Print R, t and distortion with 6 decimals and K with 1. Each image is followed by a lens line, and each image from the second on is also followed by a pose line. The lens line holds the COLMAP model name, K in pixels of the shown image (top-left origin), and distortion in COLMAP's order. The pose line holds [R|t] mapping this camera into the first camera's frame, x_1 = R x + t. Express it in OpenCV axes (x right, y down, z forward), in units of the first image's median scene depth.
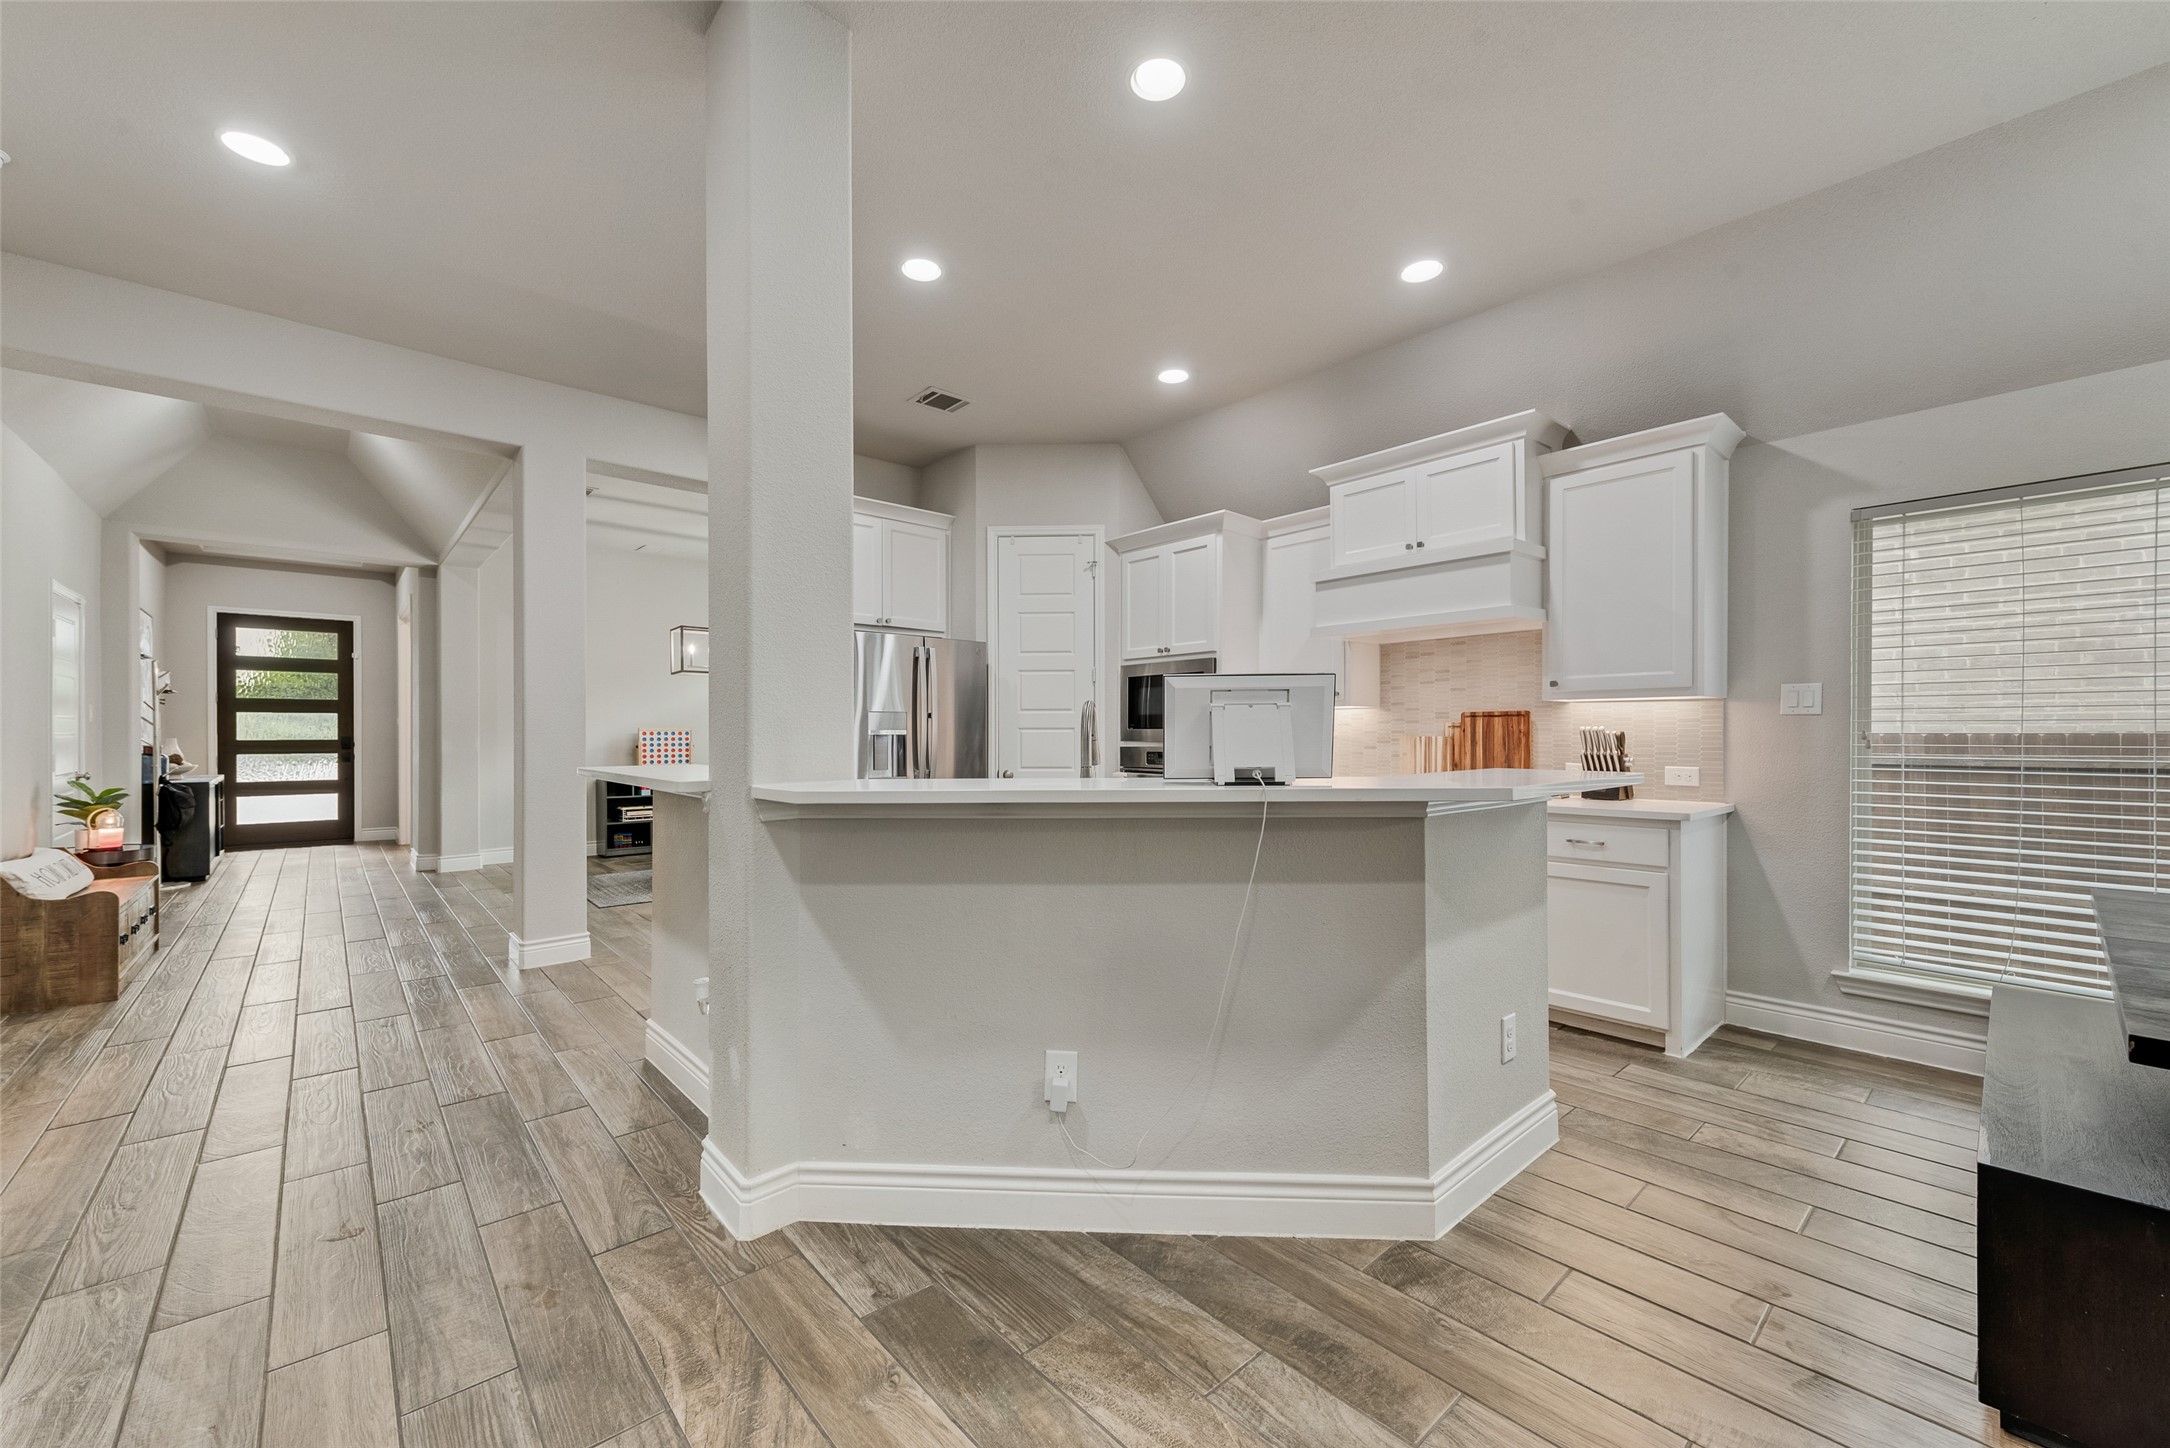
lens RADIAL K [[848.6, 0, 1081.5], [0, 848.6, 735.9], [0, 0, 1]] dist [0.009077, -0.000042]
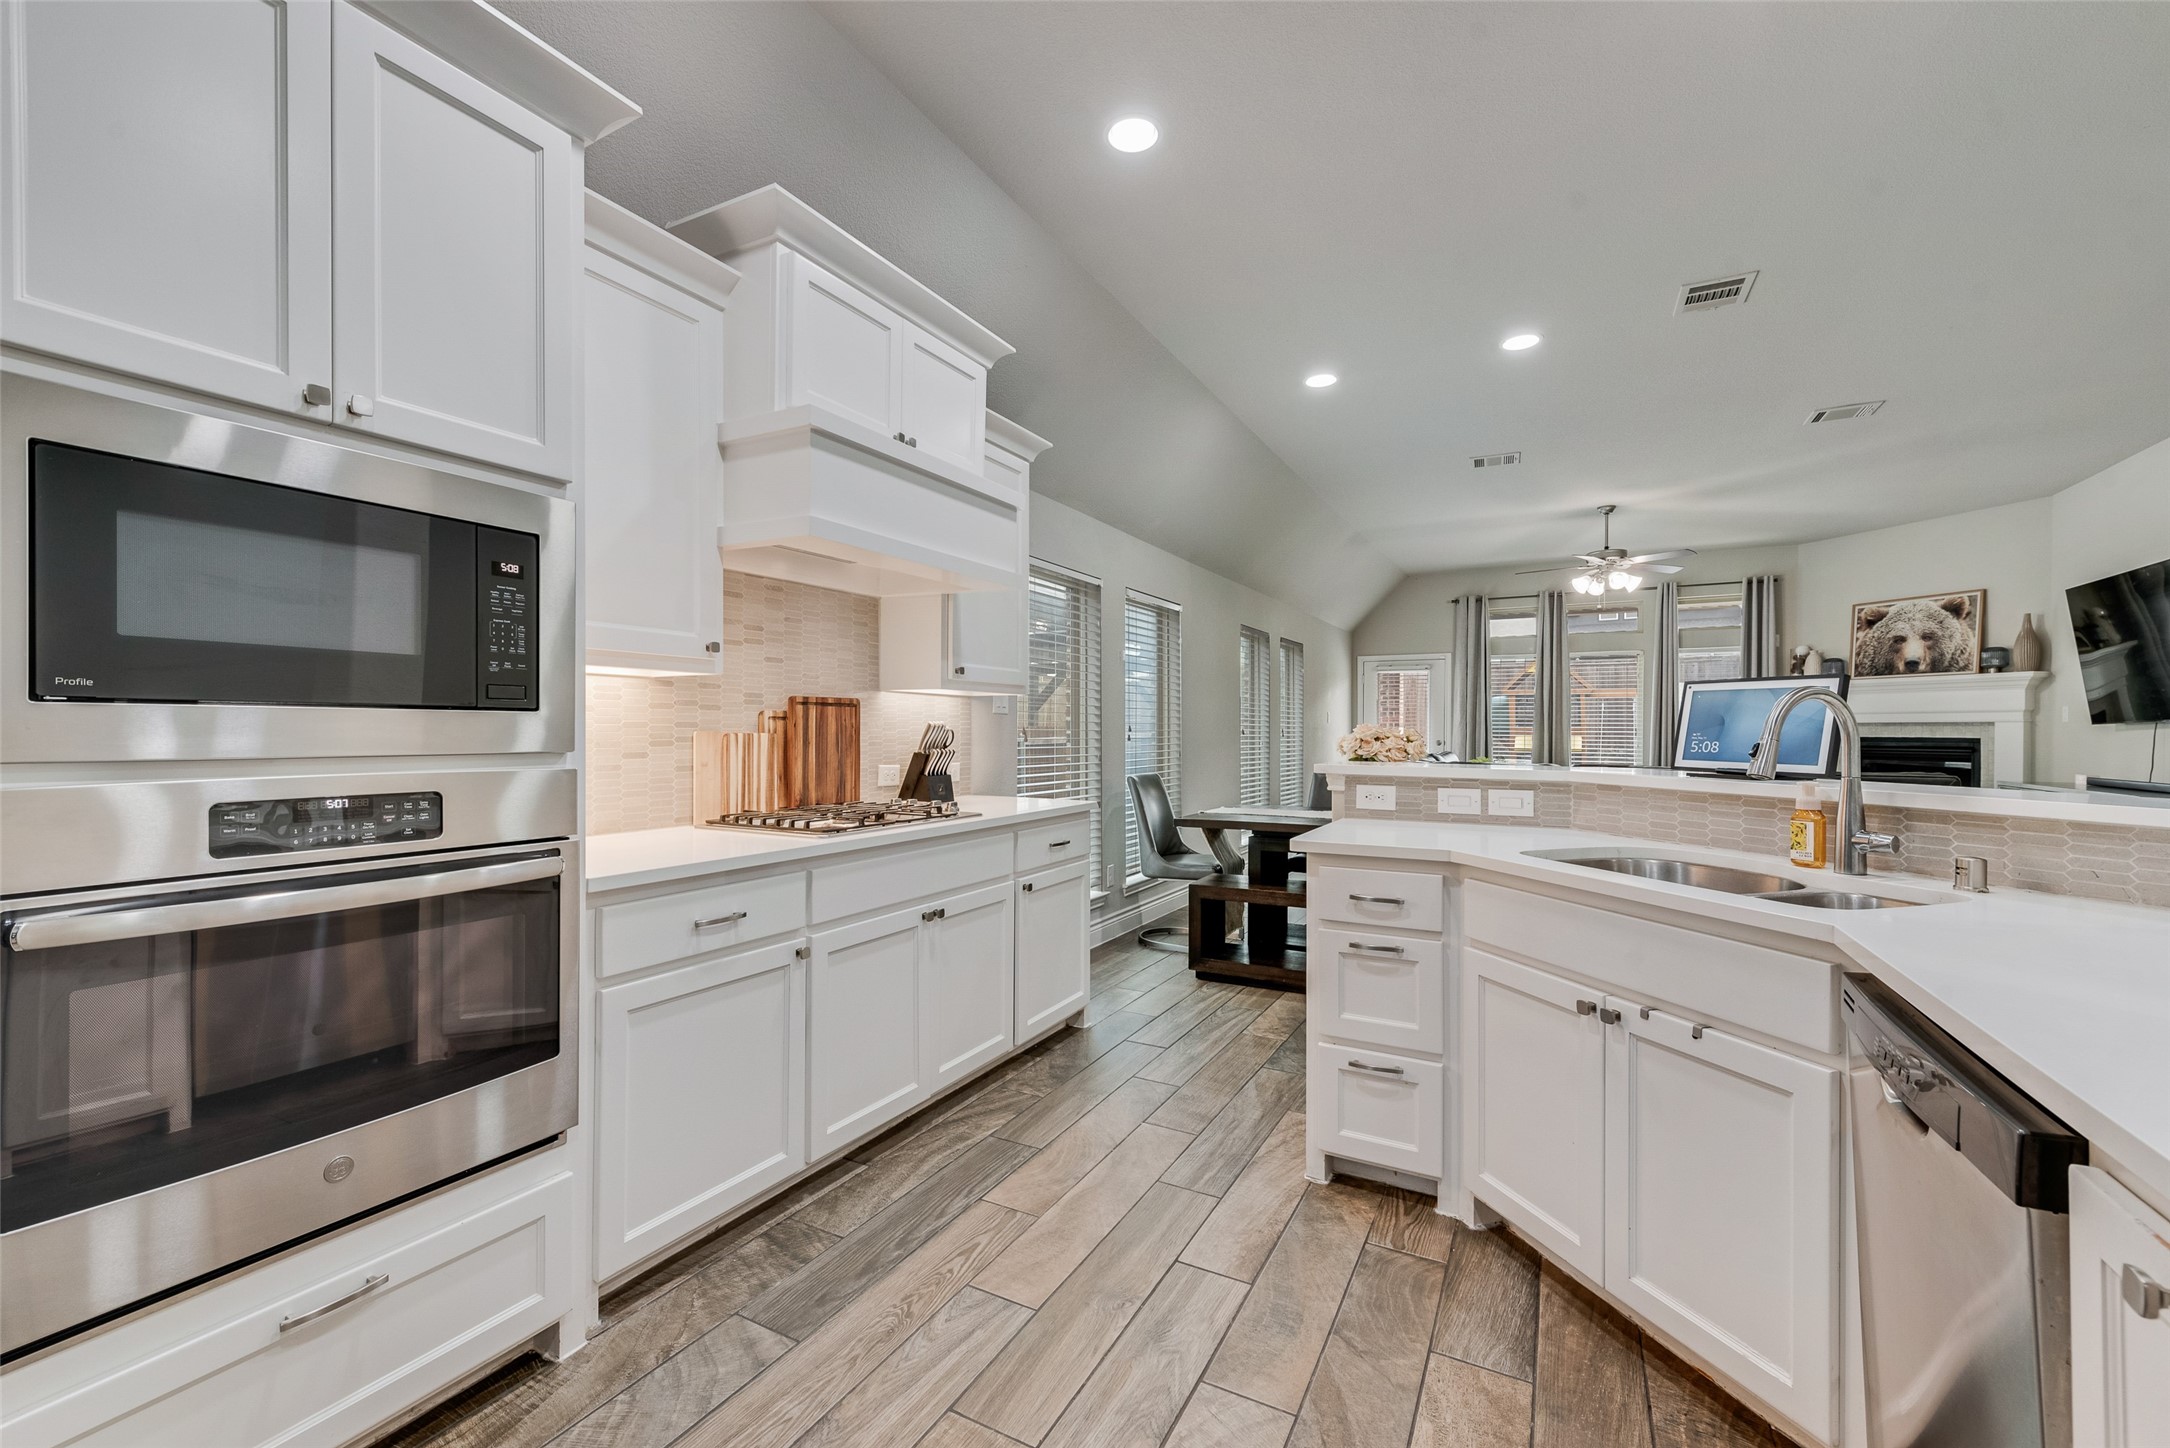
lens RADIAL K [[891.6, 0, 1081.5], [0, 891.6, 732.5], [0, 0, 1]] dist [0.001112, -0.000483]
pose [[-0.337601, -0.001161, 0.941289, -0.282512], [-0.000611, 0.999999, 0.001014, -0.000615], [-0.941289, -0.000233, -0.337602, 1.053669]]
